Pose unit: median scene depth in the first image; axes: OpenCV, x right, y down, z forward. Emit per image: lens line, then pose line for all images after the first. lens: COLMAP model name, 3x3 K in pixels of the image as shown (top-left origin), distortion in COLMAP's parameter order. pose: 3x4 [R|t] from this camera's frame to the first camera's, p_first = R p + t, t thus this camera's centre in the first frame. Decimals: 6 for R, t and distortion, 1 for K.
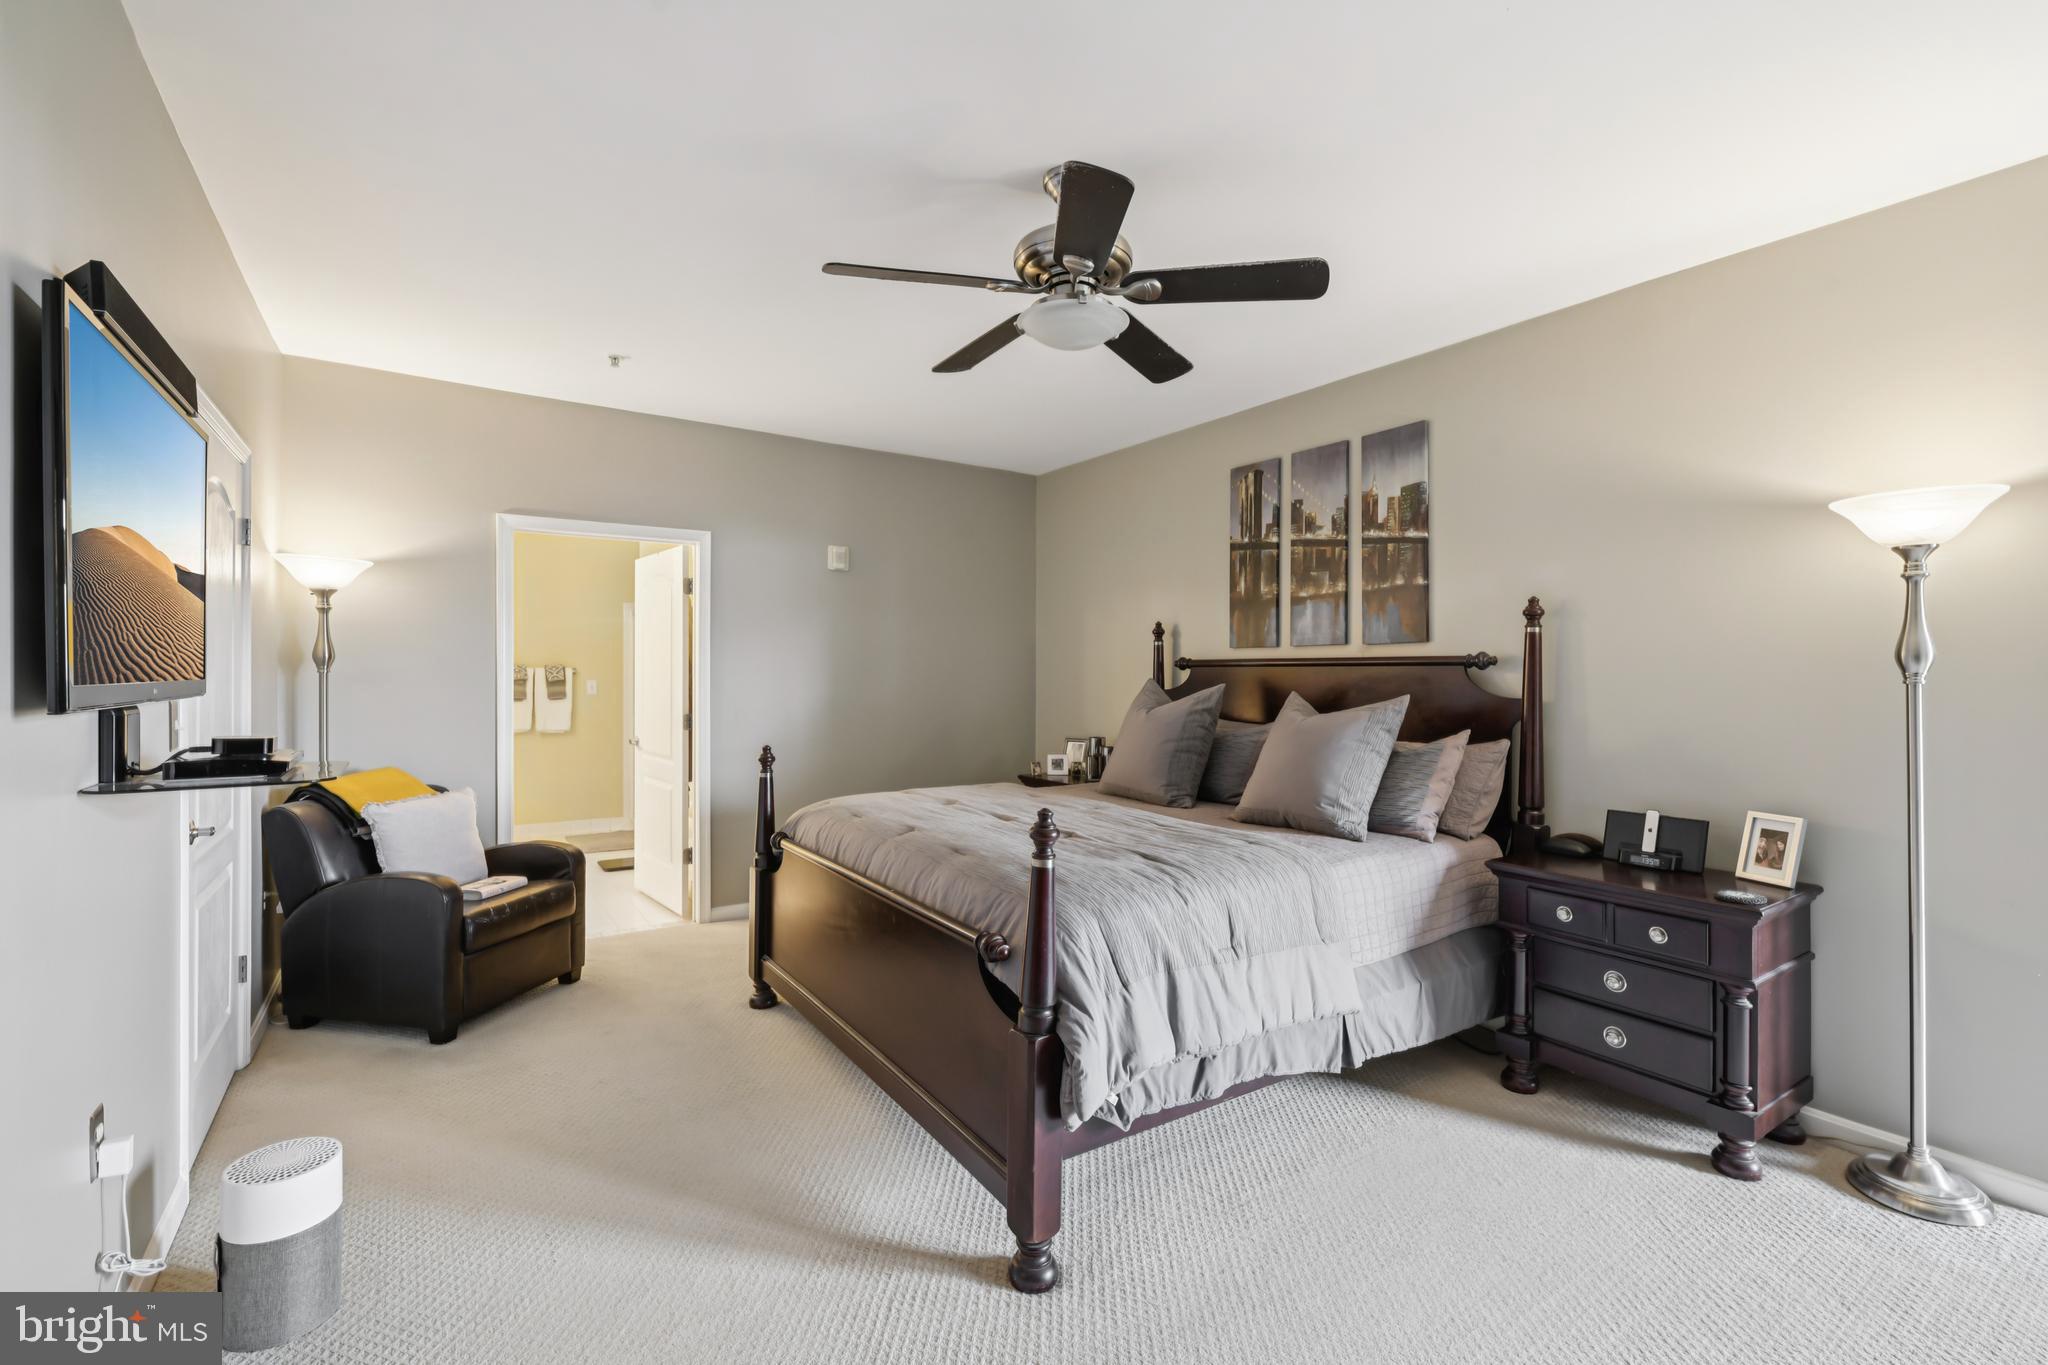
lens RADIAL K [[907.3, 0, 1017.7], [0, 907.3, 680.9], [0, 0, 1]] dist [0.001873, 0.000097]
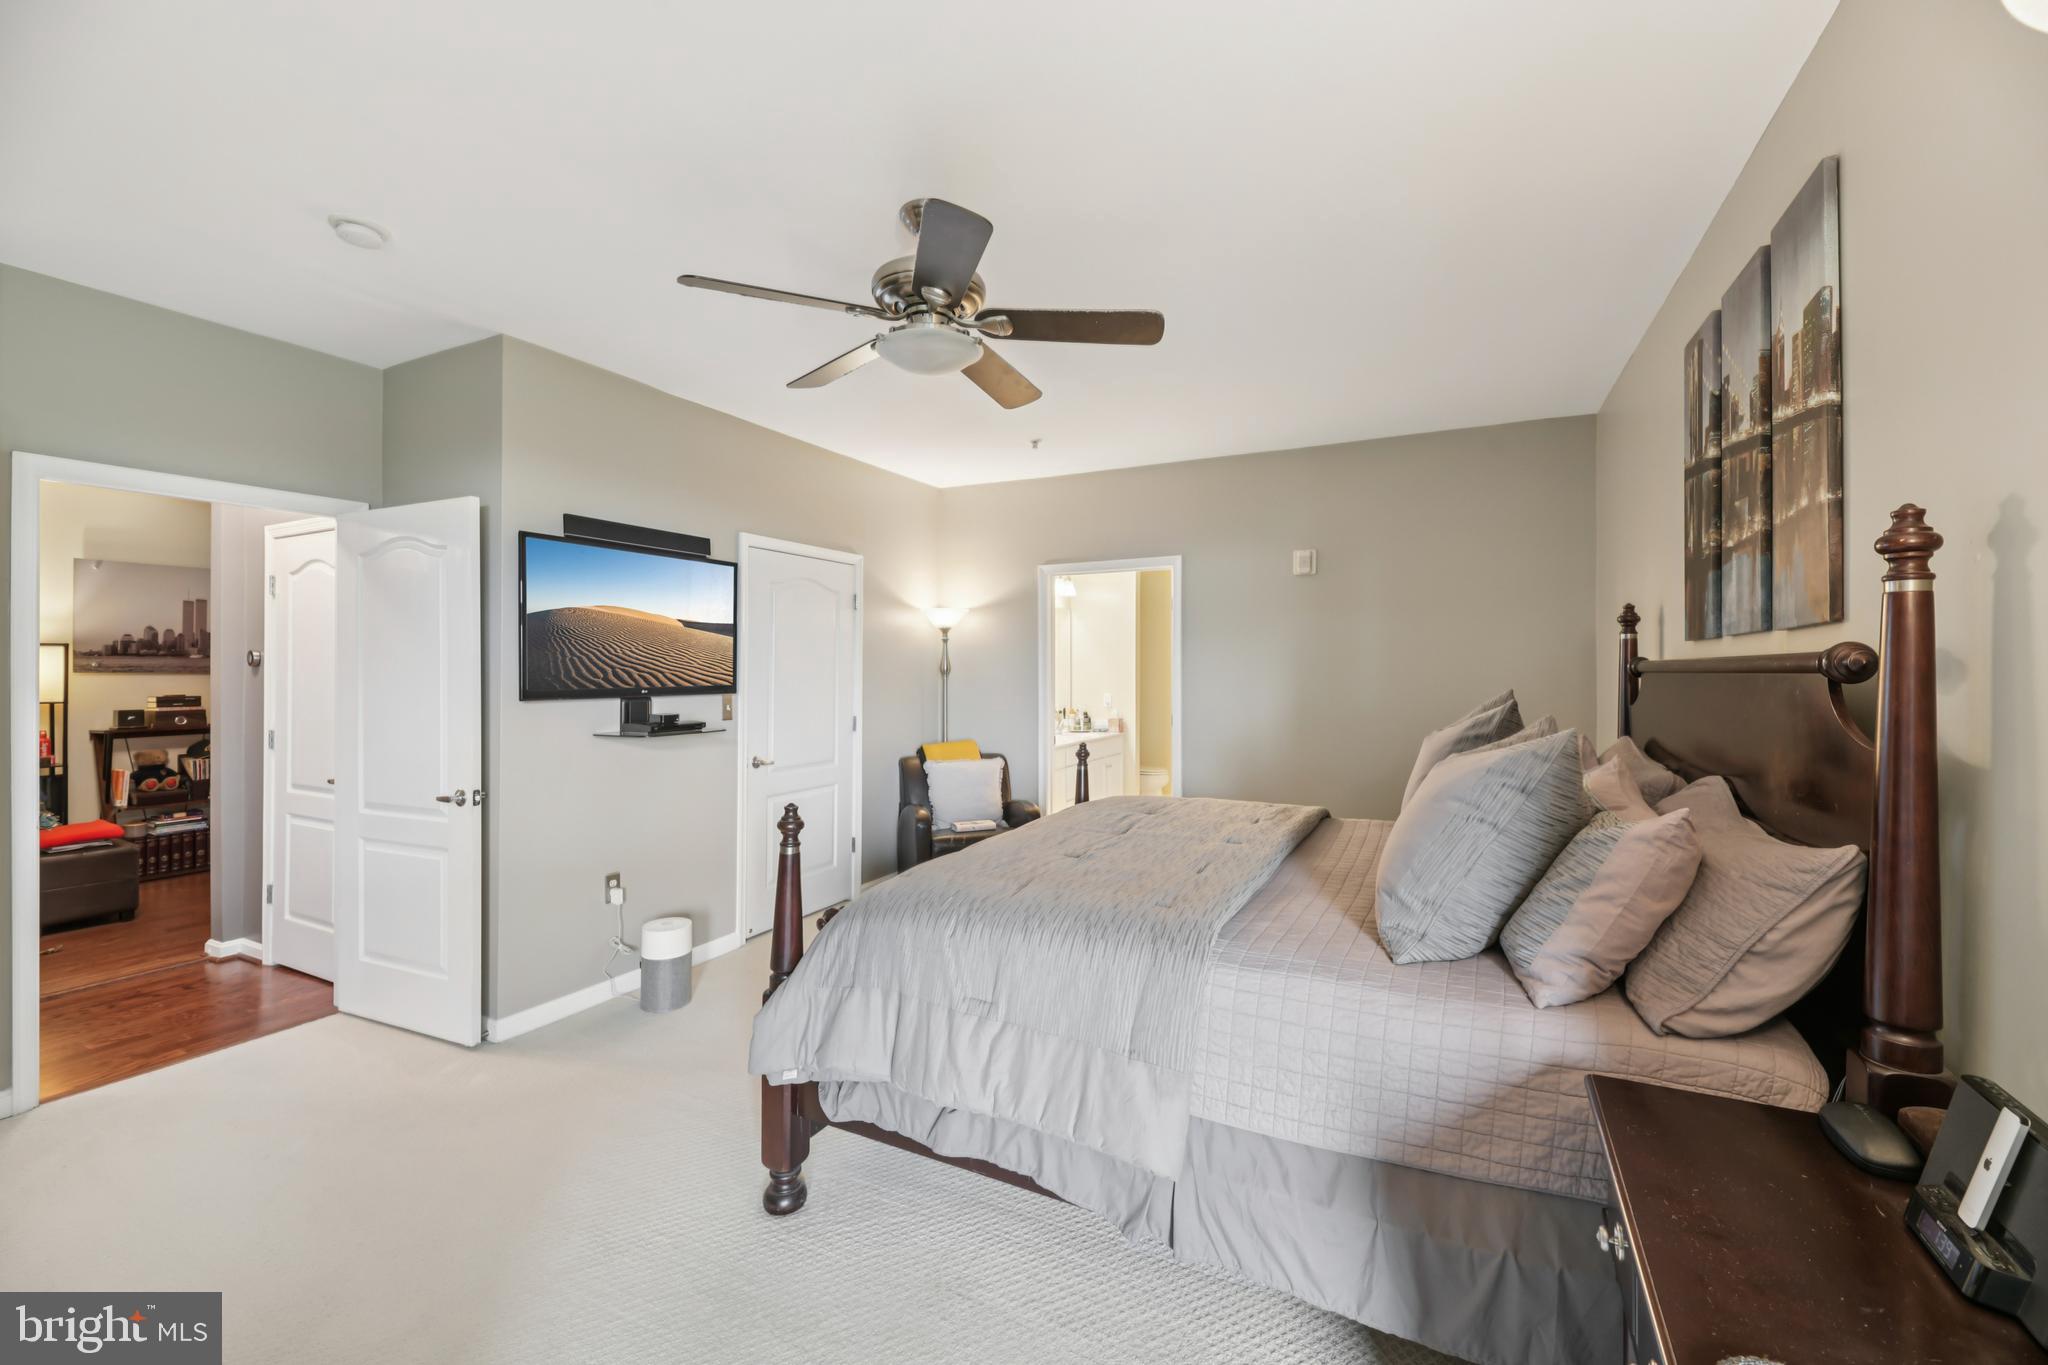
lens RADIAL K [[823.7, 0, 1014.0], [0, 823.7, 675.1], [0, 0, 1]] dist [-0.000605, -0.002588]
pose [[0.480536, -0.001306, -0.876974, 0.586579], [-0.003890, 0.999986, -0.003621, -0.011423], [0.876966, 0.005151, 0.480524, 0.397234]]
